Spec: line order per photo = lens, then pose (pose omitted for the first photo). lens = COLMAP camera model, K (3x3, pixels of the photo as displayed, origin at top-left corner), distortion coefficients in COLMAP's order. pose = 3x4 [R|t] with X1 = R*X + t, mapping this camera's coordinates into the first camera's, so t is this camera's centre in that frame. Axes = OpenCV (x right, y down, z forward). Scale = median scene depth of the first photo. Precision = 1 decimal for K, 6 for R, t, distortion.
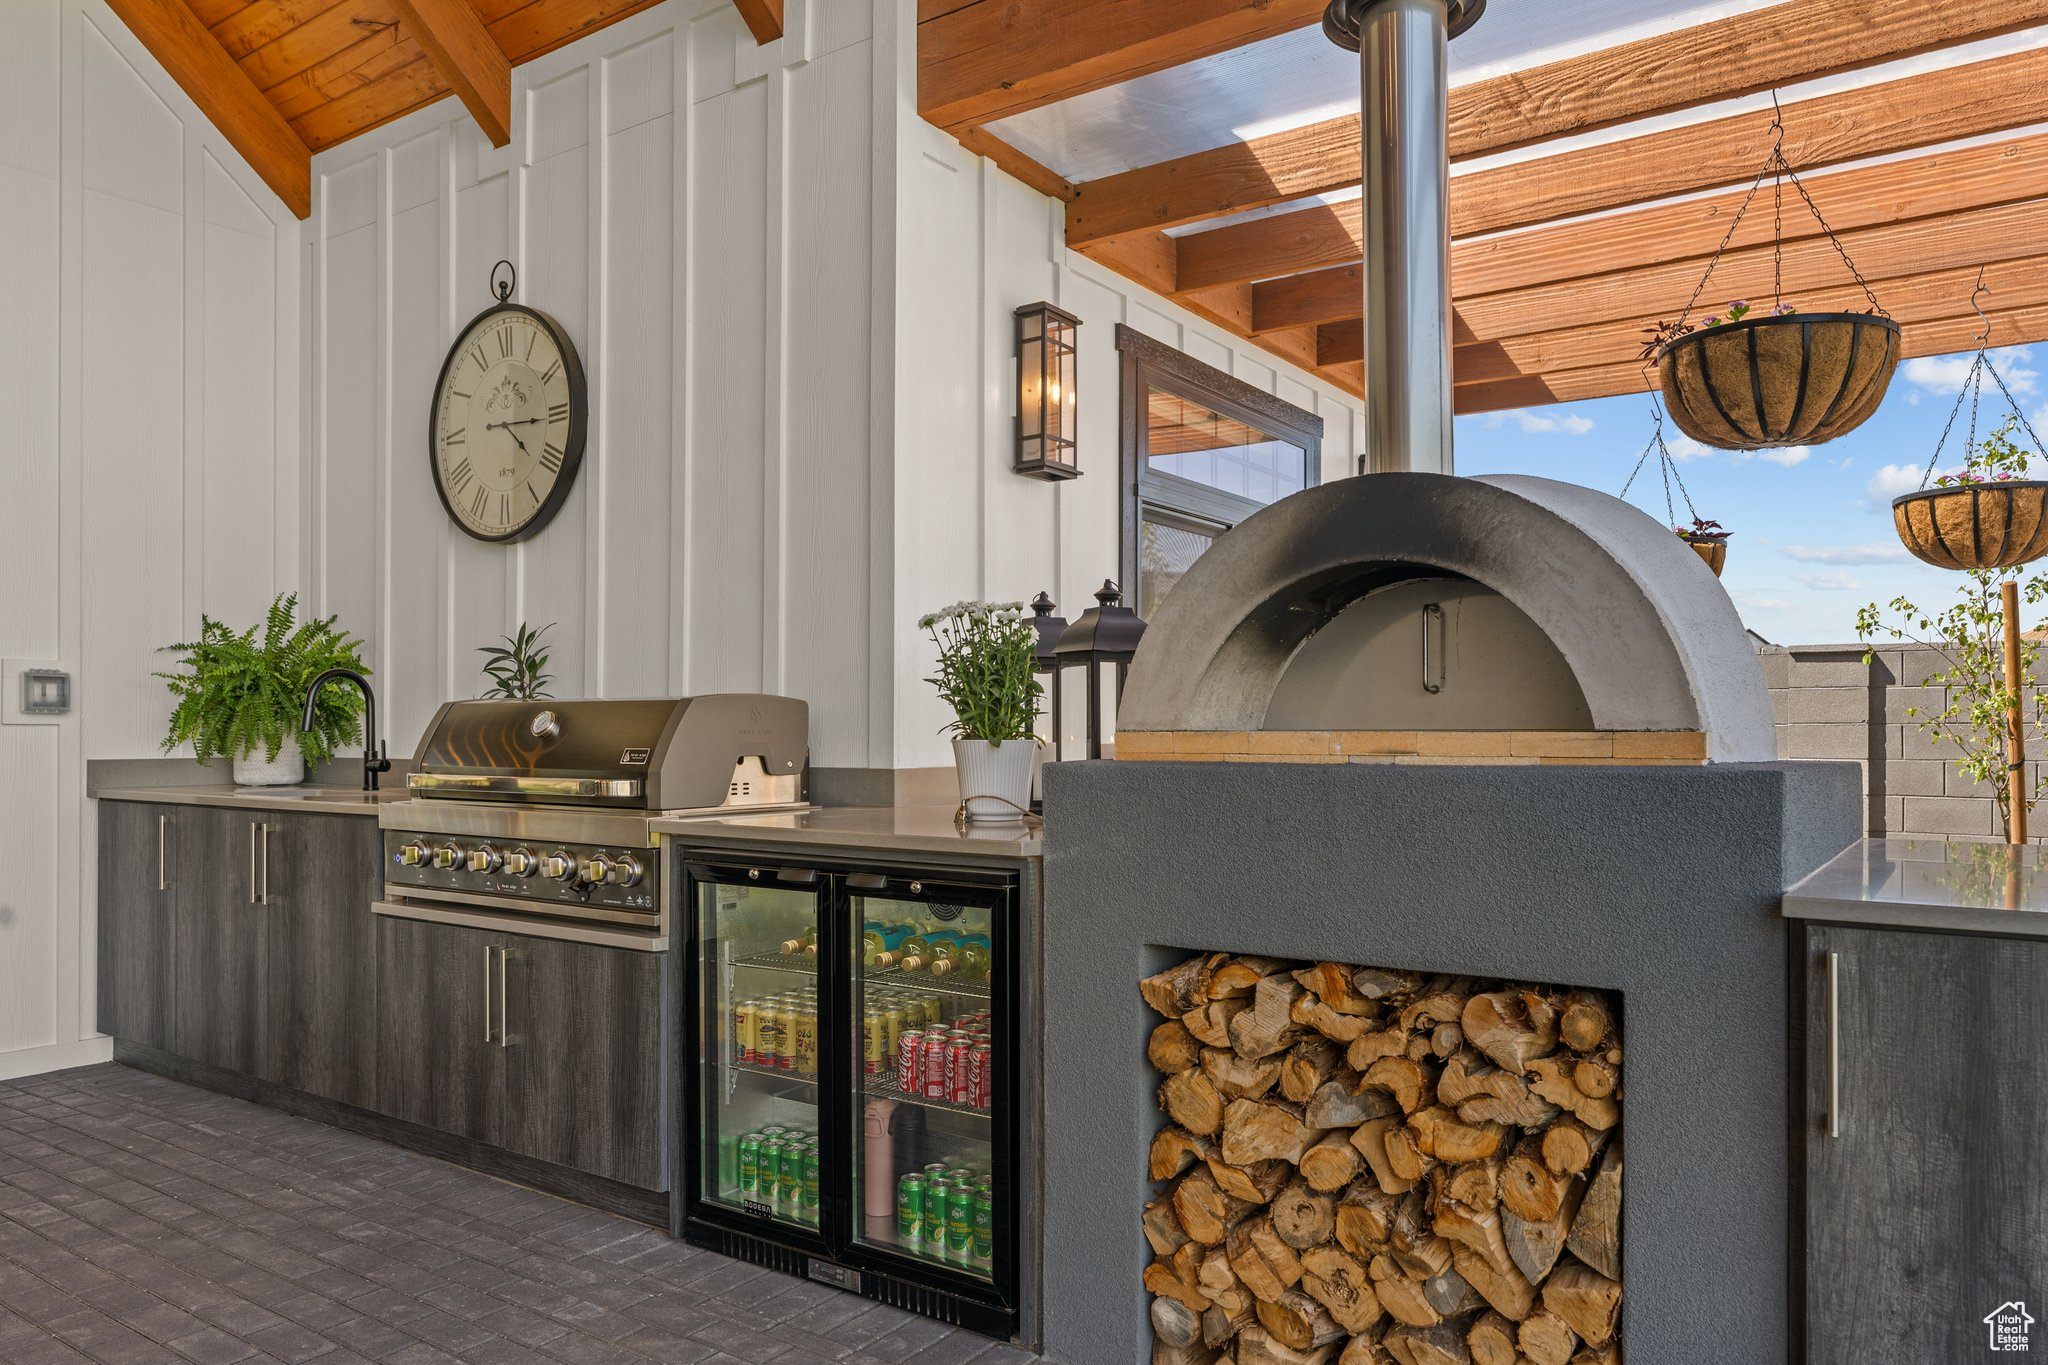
lens RADIAL K [[1389.0, 0, 1023.6], [0, 1389.0, 718.1], [0, 0, 1]] dist [0.000195, -0.000696]
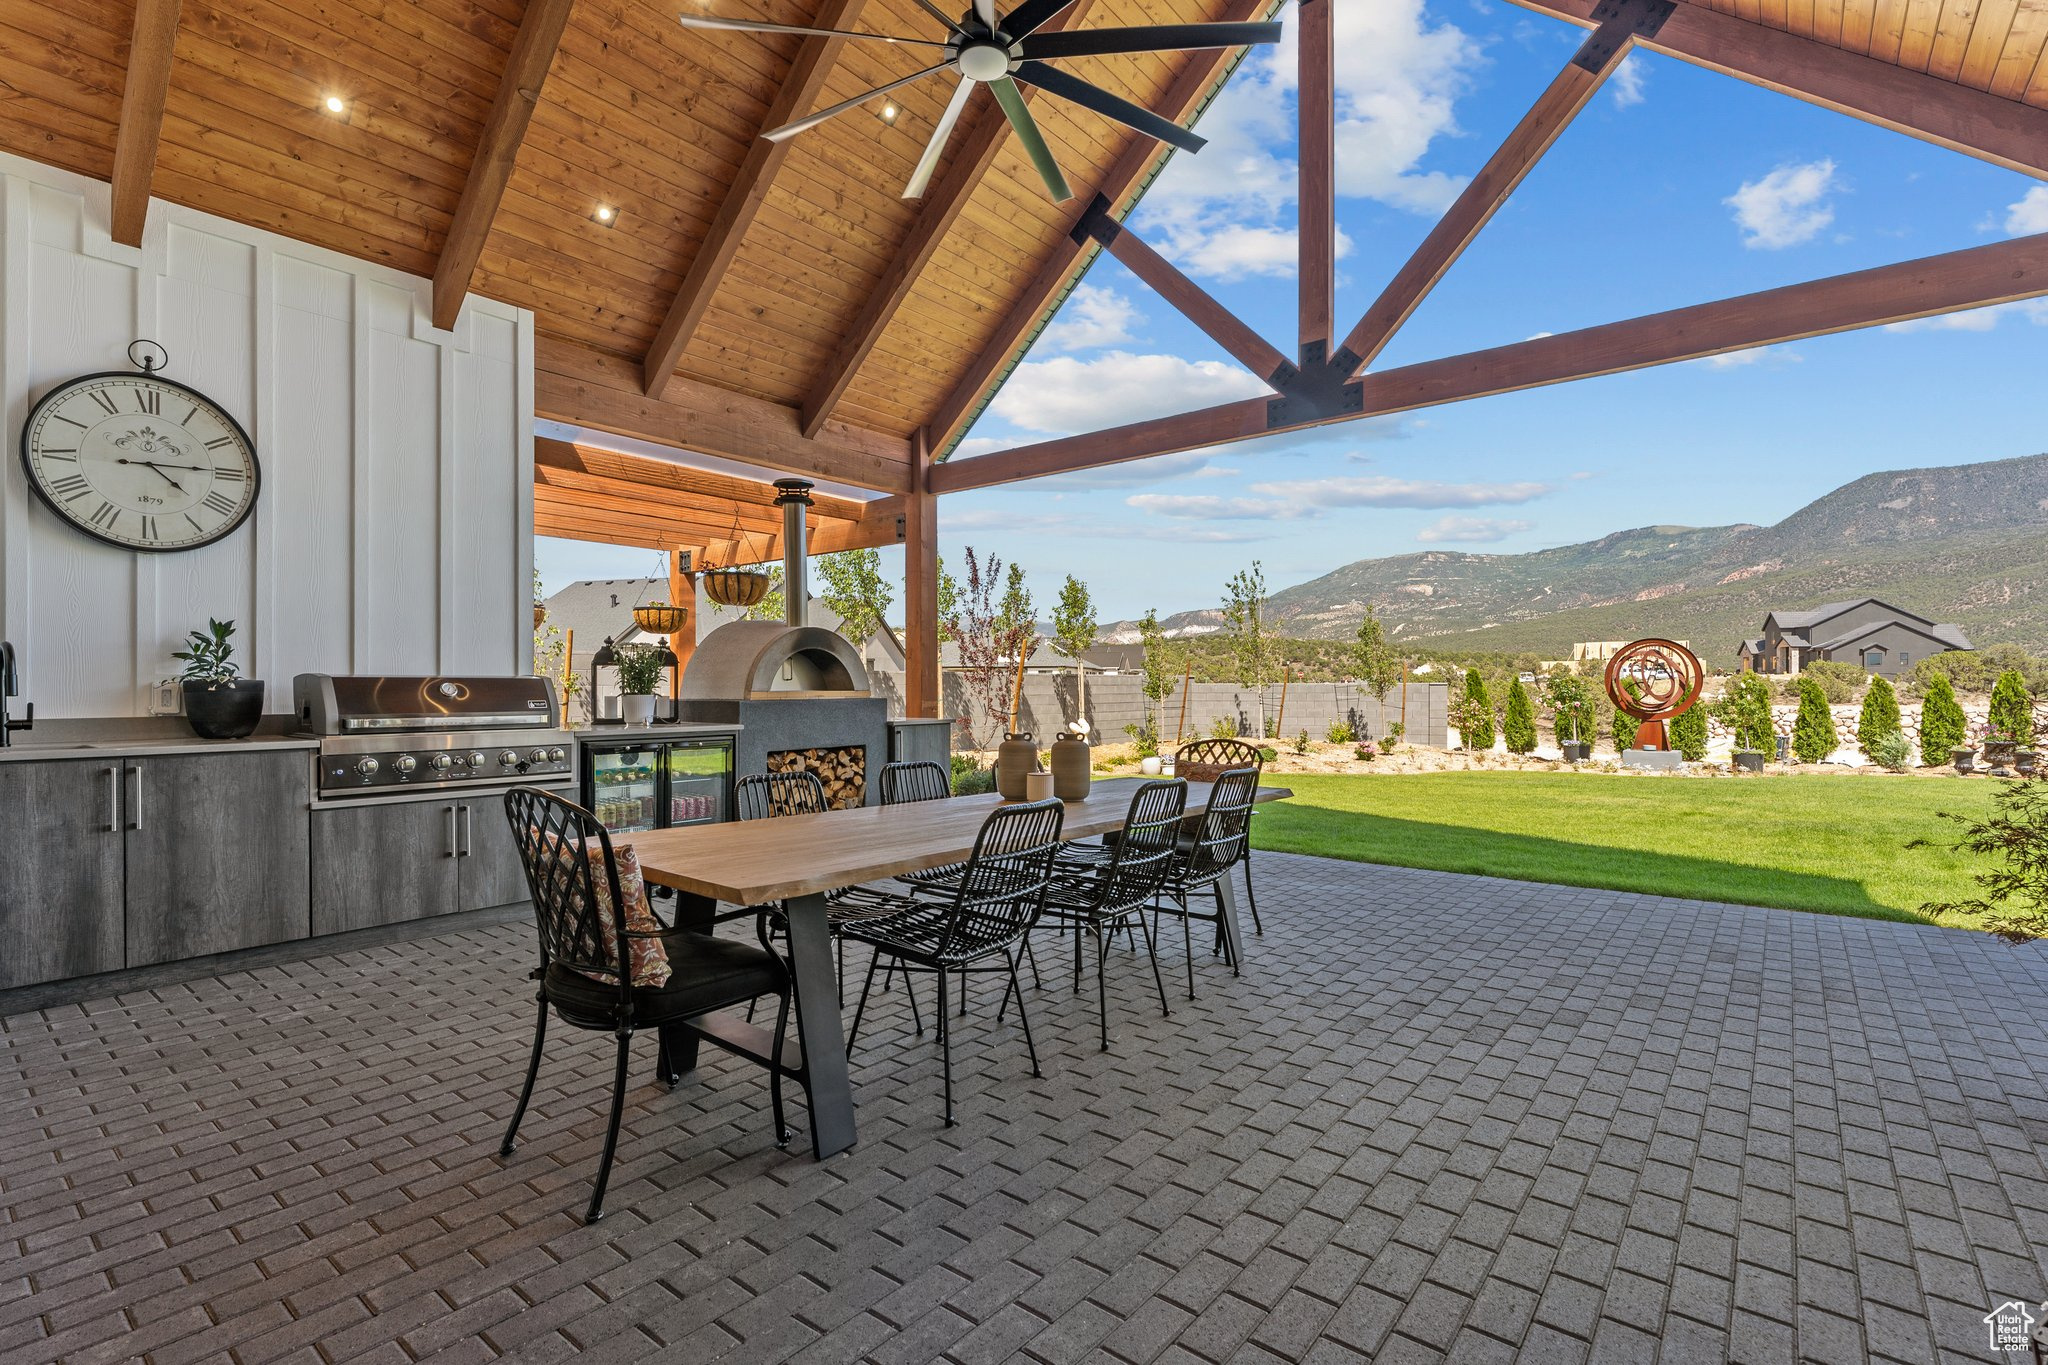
lens RADIAL K [[949.8, 0, 1024.0], [0, 949.8, 682.5], [0, 0, 1]] dist [0.000162, 0.000027]
pose [[0.063104, 0.007209, 0.997981, -2.374228], [-0.003967, 0.999968, -0.006973, 0.001236], [-0.997999, -0.003519, 0.063130, 0.208425]]
